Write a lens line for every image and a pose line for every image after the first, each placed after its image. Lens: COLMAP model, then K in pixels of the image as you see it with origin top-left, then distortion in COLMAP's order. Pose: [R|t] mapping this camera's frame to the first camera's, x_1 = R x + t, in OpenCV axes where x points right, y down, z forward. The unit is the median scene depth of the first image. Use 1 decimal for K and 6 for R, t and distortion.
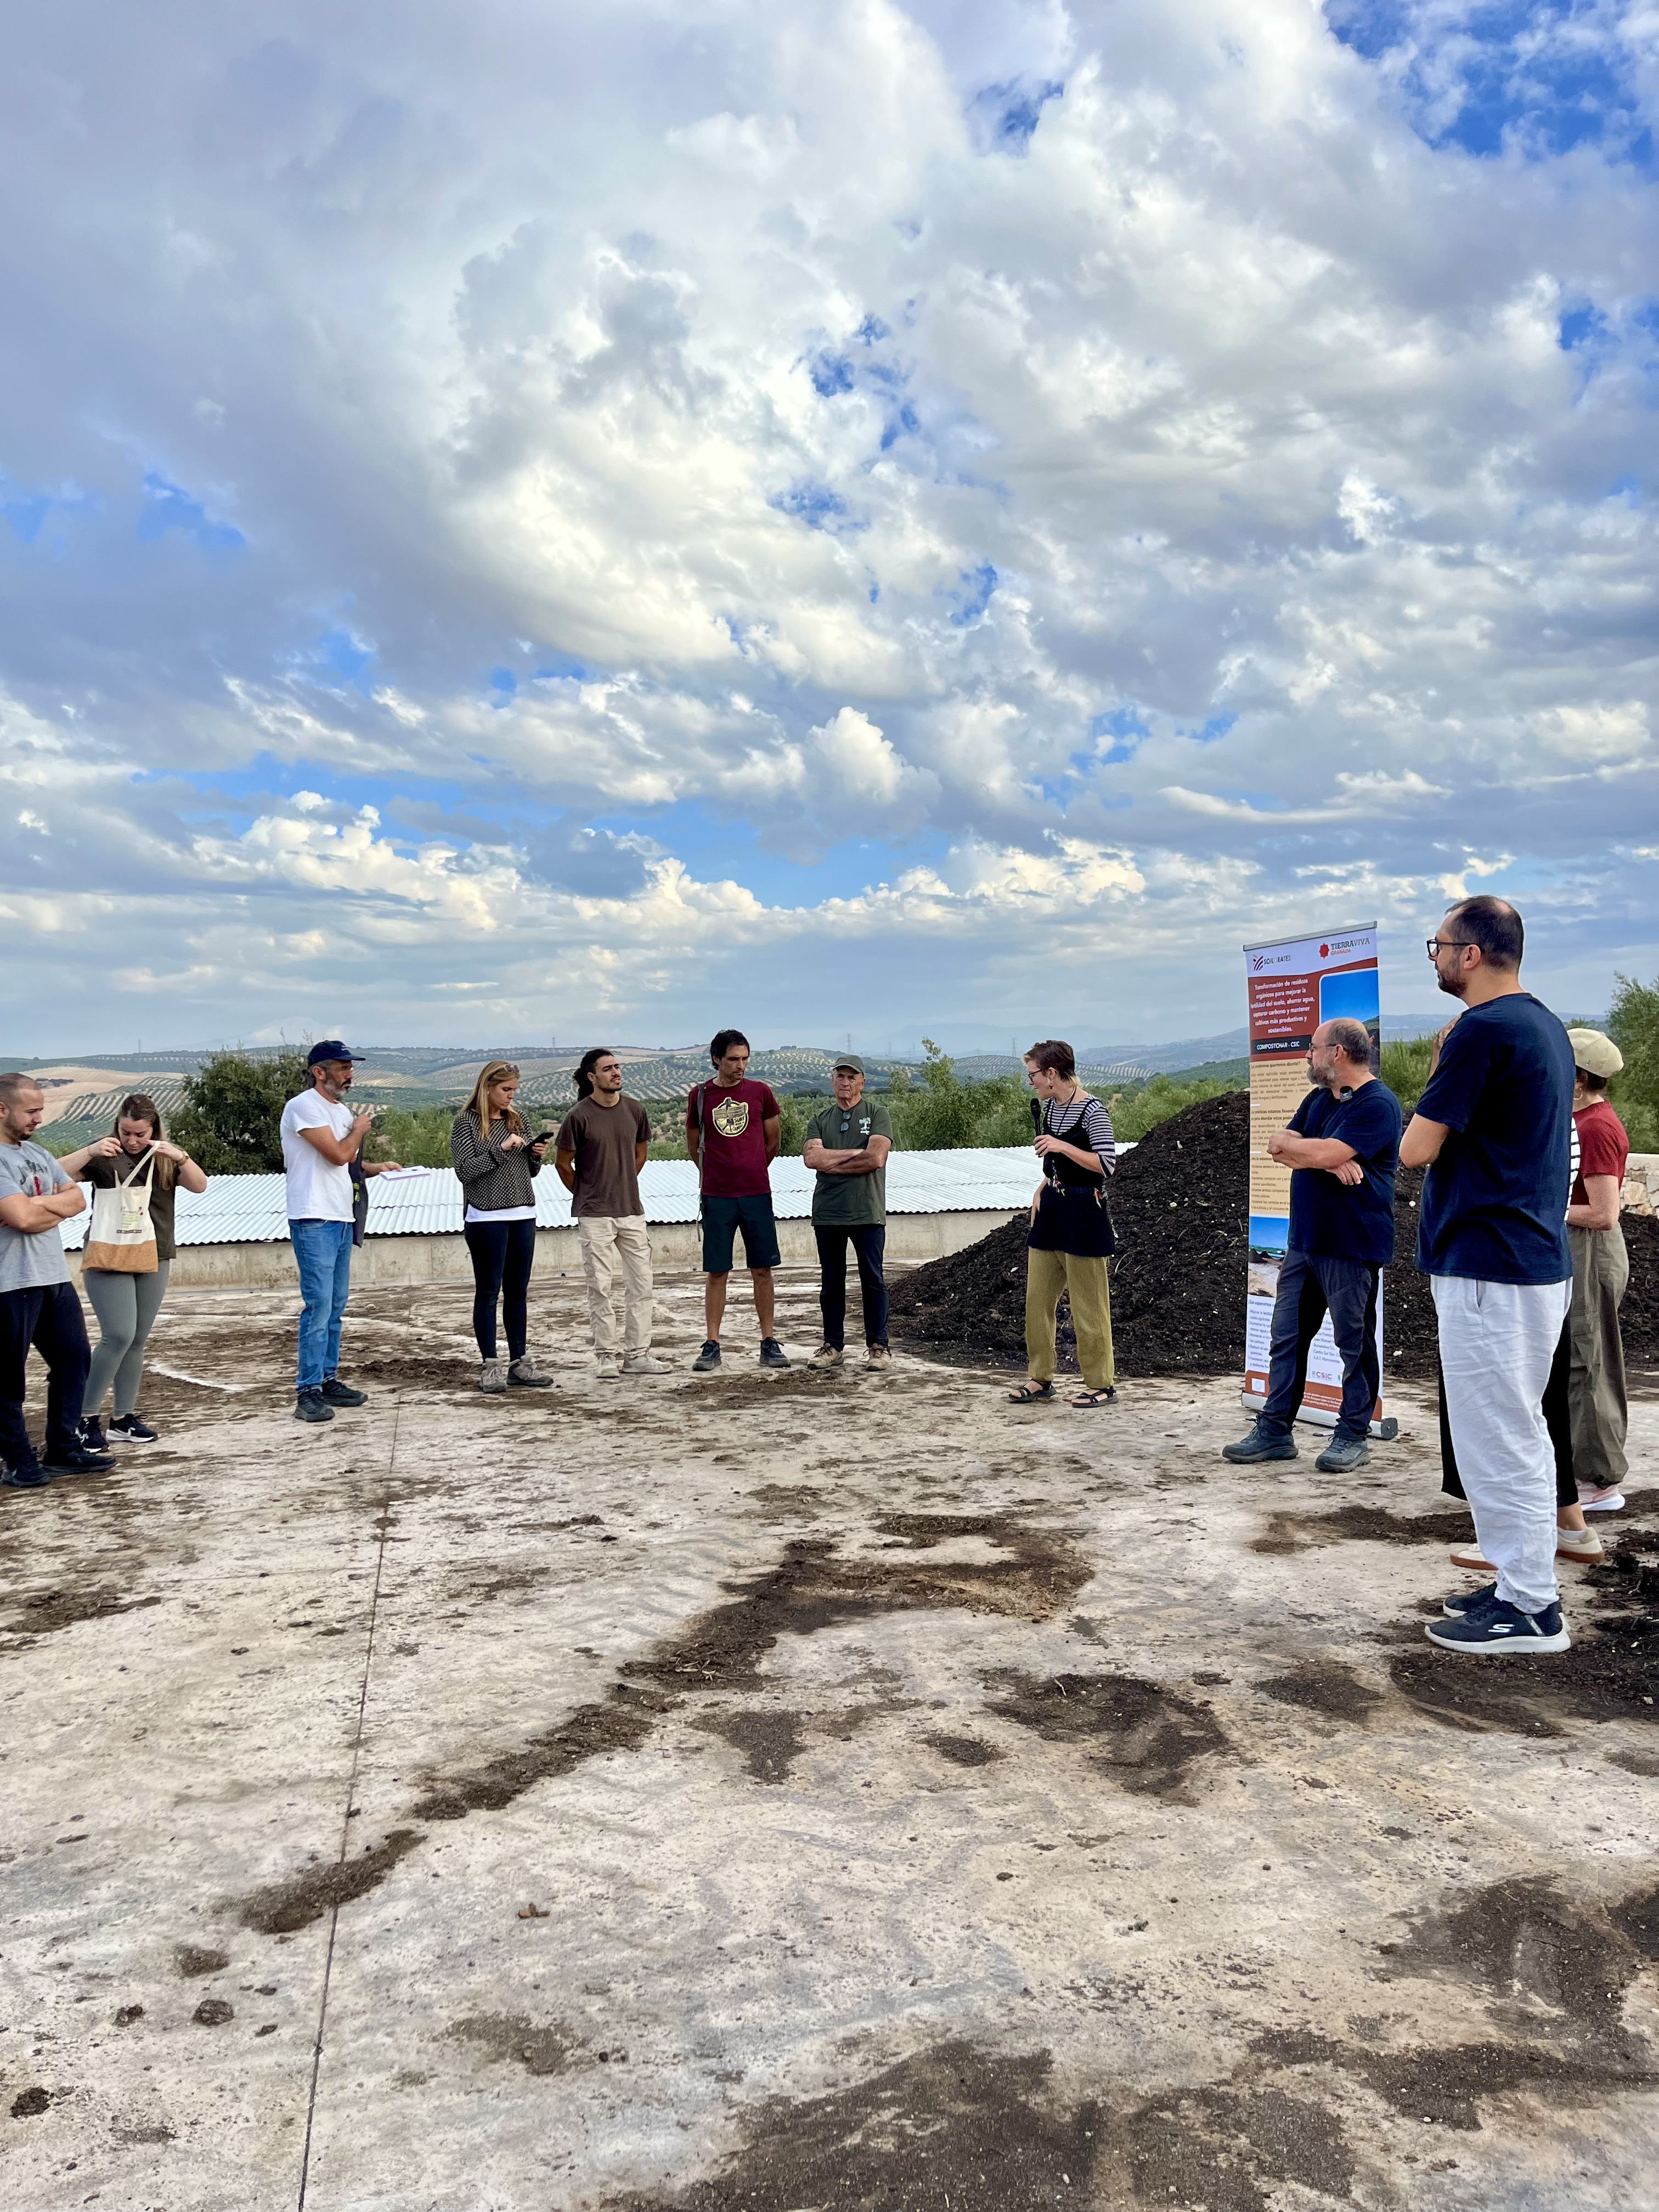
lens RADIAL K [[1696.2, 0, 824.8], [0, 1696.2, 1103.8], [0, 0, 1]] dist [0.006958, -0.018079]
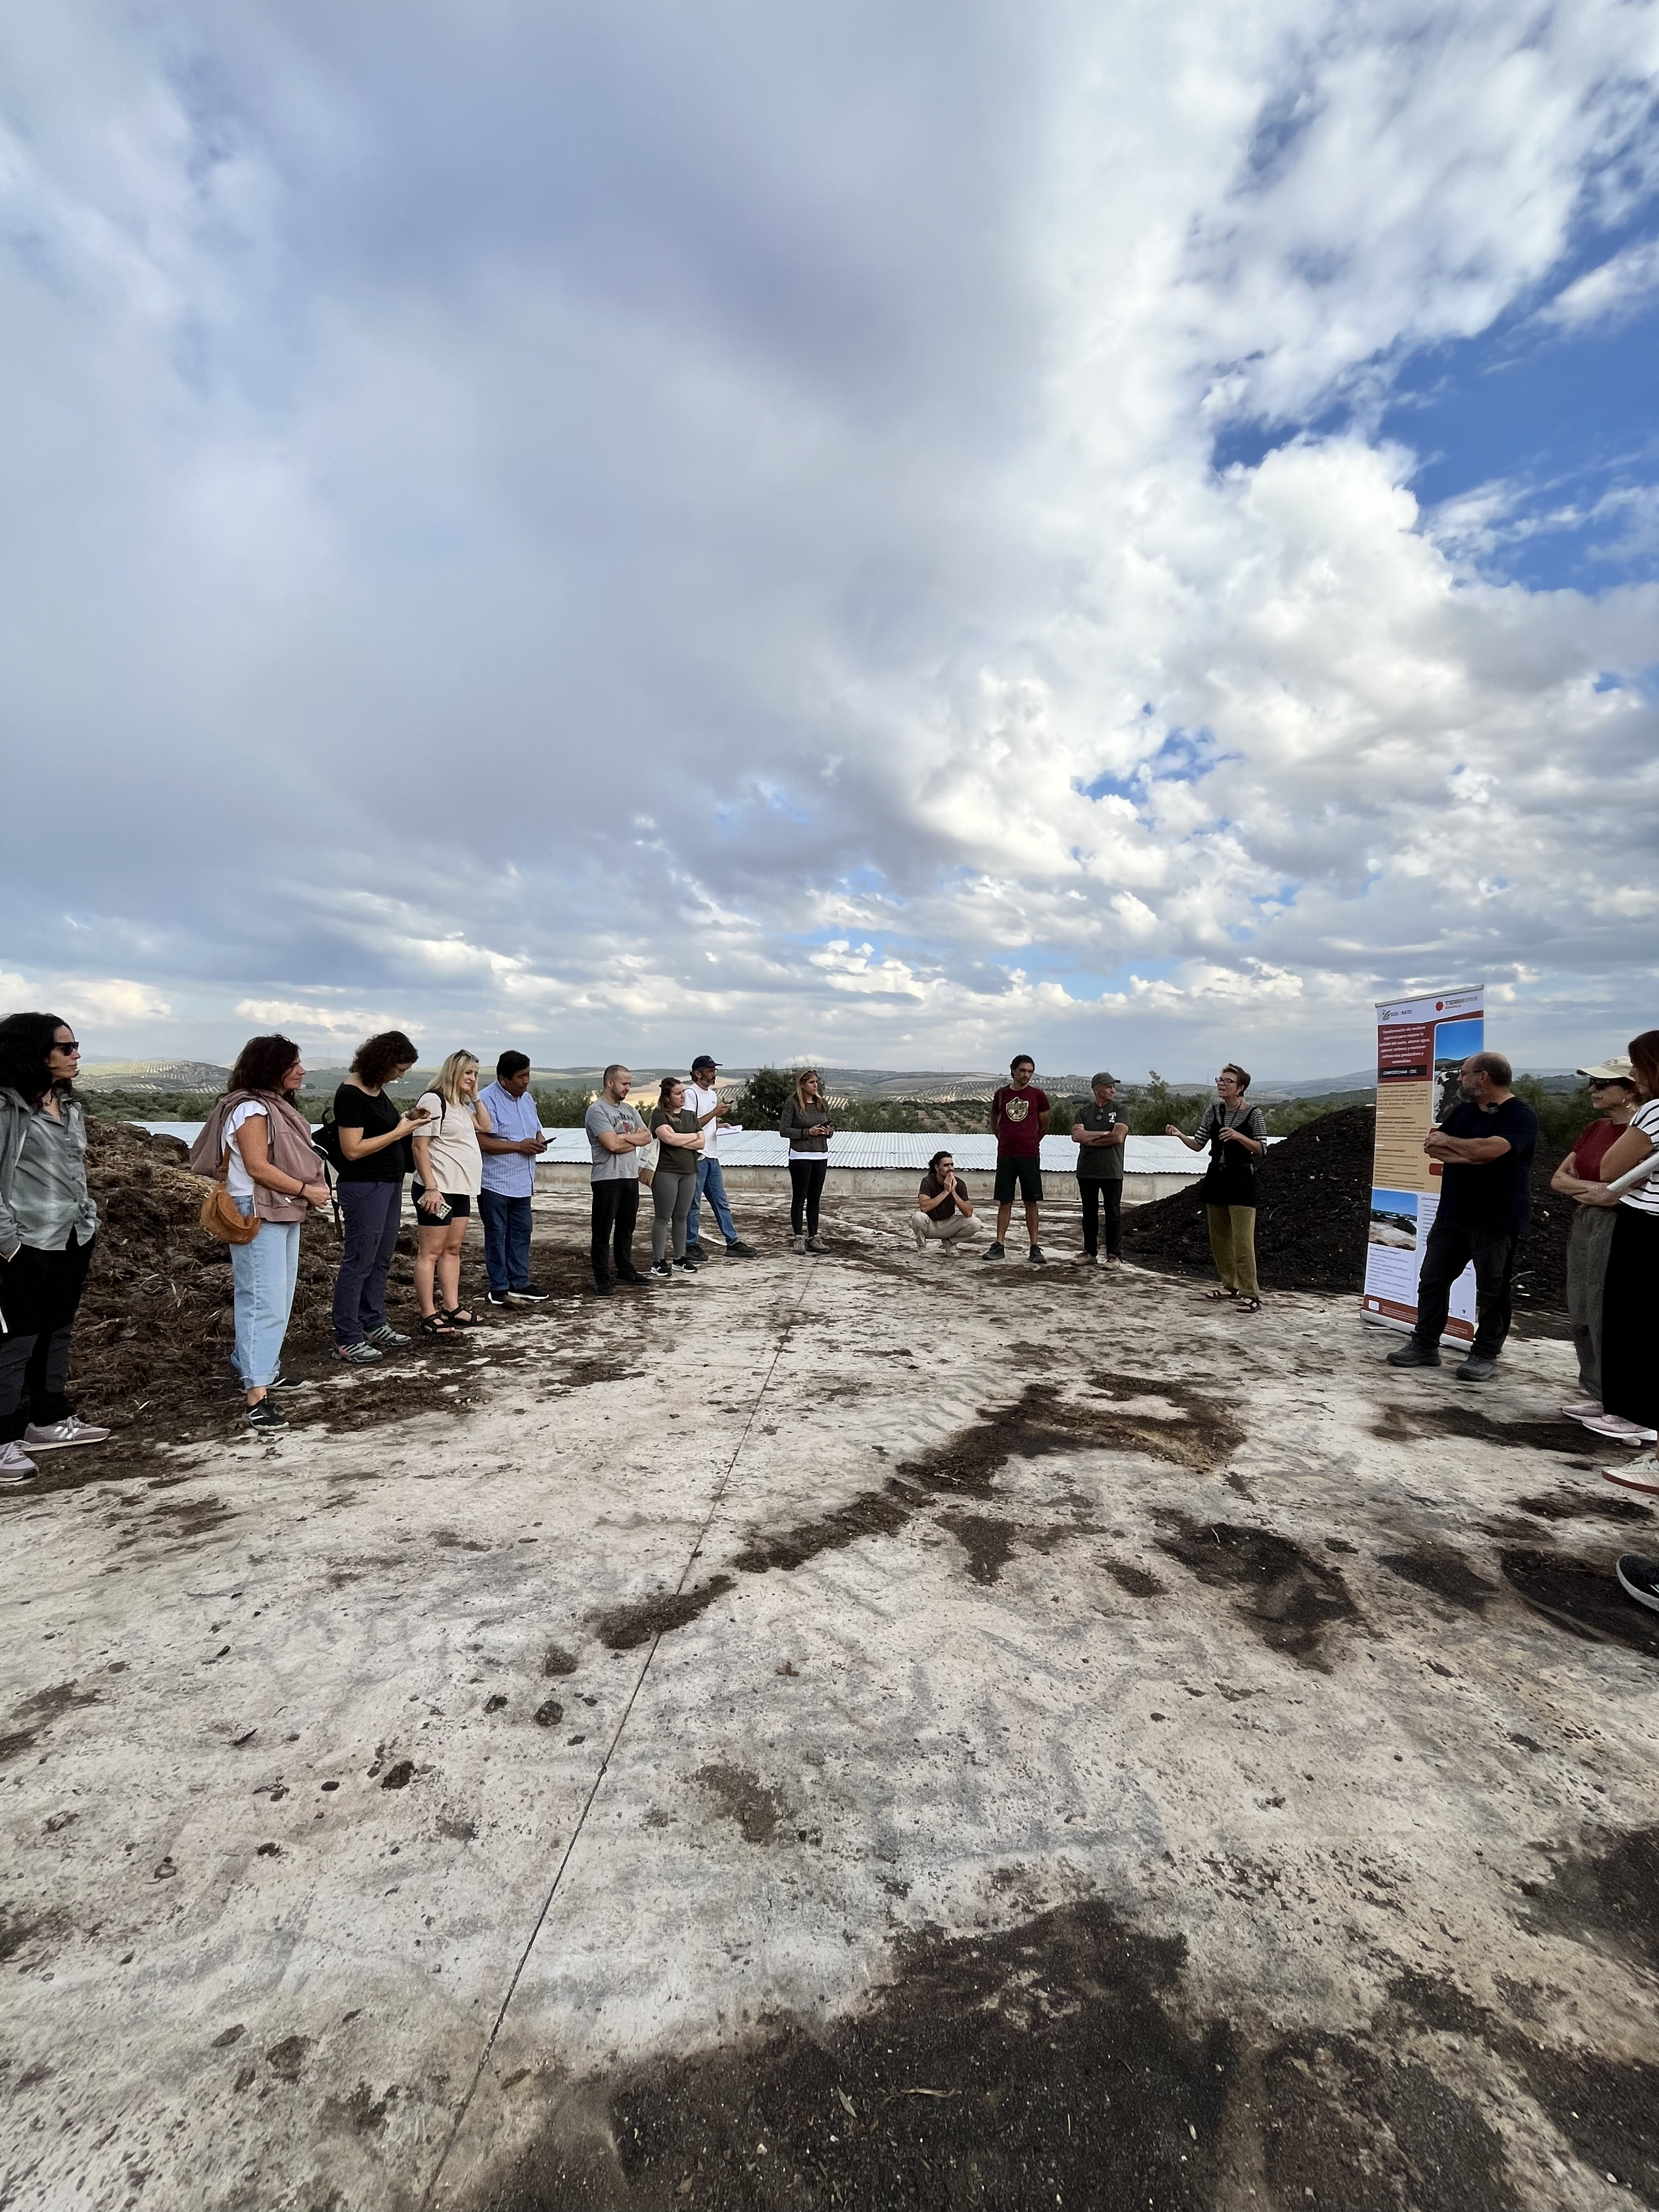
lens RADIAL K [[889.6, 0, 845.7], [0, 889.6, 1103.3], [0, 0, 1]] dist [-0.002901, 0.000845]
pose [[0.961356, 0.040735, -0.272278, 0.038341], [-0.041222, 0.999142, 0.003931, 0.015491], [0.272204, 0.007445, 0.962211, 0.263938]]
